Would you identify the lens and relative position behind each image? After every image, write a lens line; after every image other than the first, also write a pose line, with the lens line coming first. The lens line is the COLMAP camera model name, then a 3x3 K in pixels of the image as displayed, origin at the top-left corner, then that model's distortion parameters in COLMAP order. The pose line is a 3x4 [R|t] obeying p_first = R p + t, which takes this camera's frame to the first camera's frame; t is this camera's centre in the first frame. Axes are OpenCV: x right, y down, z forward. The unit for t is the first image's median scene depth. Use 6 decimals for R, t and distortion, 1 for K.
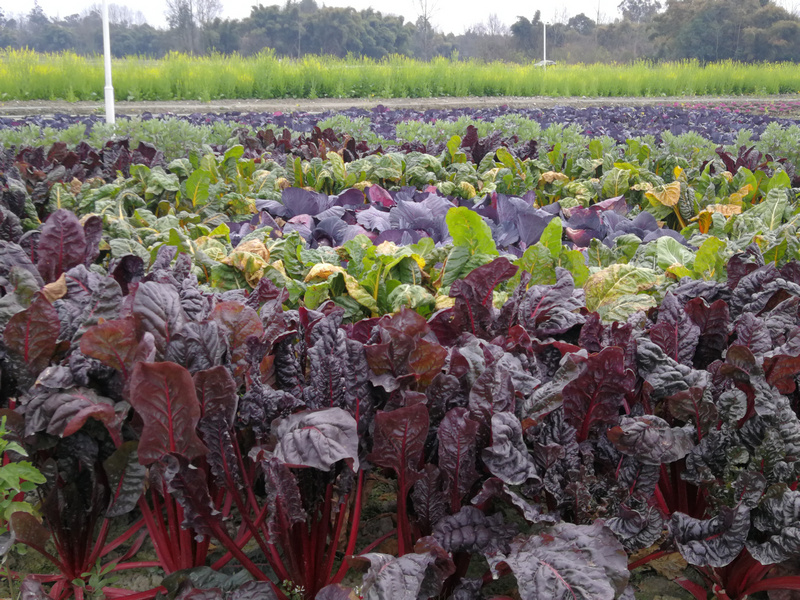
lens RADIAL K [[1003.4, 0, 403.7], [0, 1003.4, 298.3], [0, 0, 1]] dist [0.034531, 0.000000]
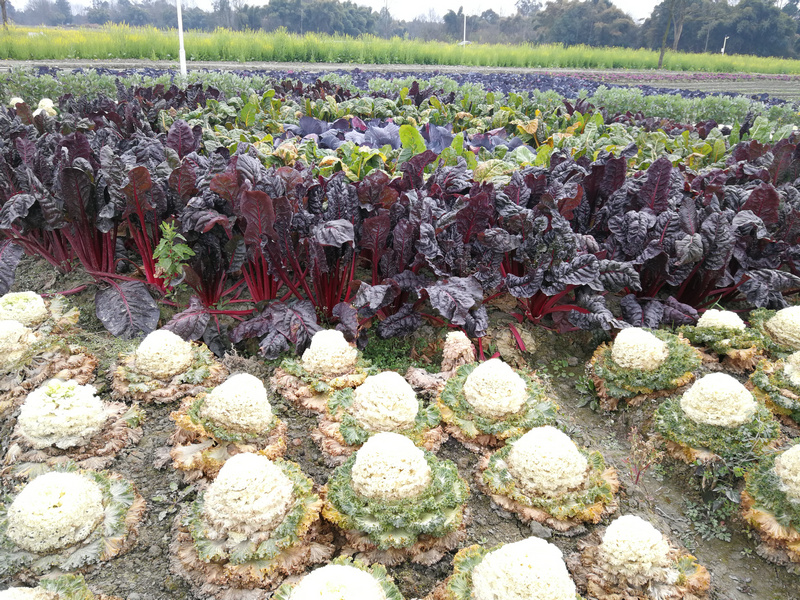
lens RADIAL K [[636.8, 0, 394.4], [0, 636.8, 304.9], [0, 0, 1]] dist [0.041371, -0.061576]
pose [[0.999072, 0.012354, 0.041270, -0.007961], [-0.018834, 0.986850, 0.160536, 0.039817], [-0.038744, -0.161164, 0.986167, -0.154511]]
